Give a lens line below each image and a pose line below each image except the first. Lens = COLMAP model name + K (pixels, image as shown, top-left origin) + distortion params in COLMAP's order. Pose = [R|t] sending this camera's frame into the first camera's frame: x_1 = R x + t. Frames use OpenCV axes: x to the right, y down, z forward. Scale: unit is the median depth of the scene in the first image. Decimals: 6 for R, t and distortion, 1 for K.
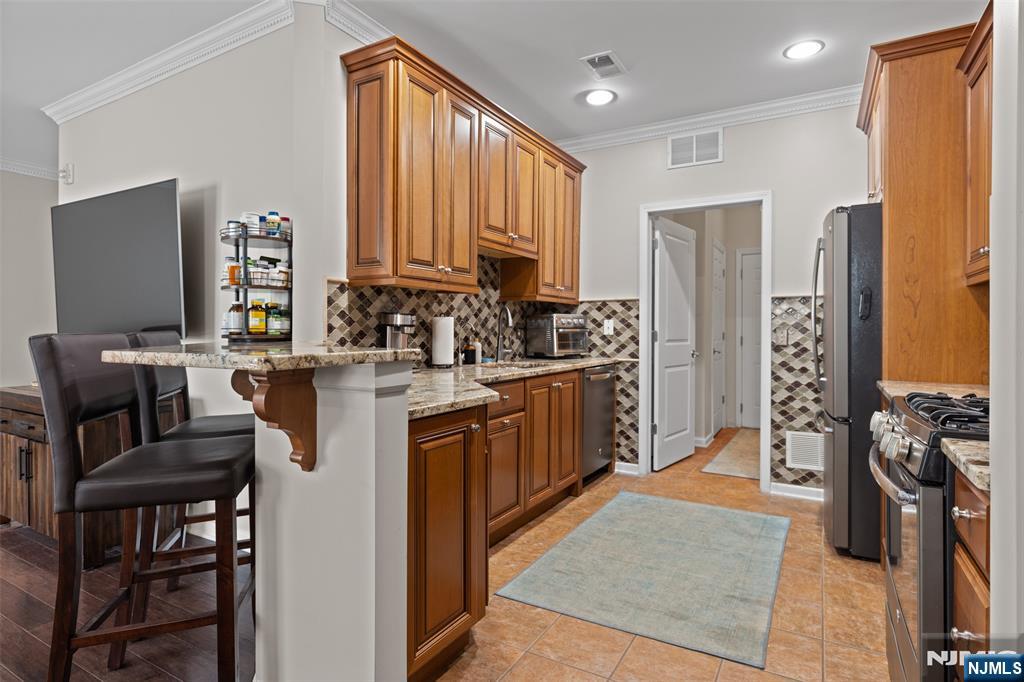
lens RADIAL K [[540.7, 0, 510.8], [0, 540.7, 333.7], [0, 0, 1]] dist [-0.001256, -0.001719]
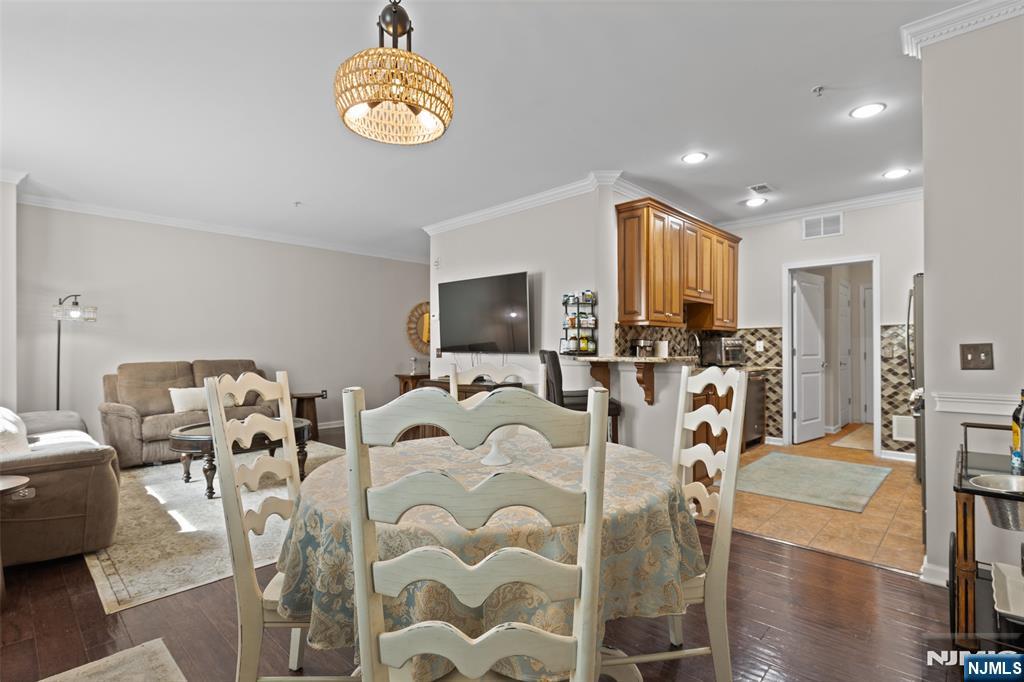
lens RADIAL K [[491.6, 0, 516.0], [0, 491.6, 346.7], [0, 0, 1]] dist [-0.009868, -0.001305]
pose [[0.972206, -0.005919, -0.234053, -0.198572], [0.003467, 0.999935, -0.010887, 0.002528], [0.234102, 0.009773, 0.972163, -0.599328]]
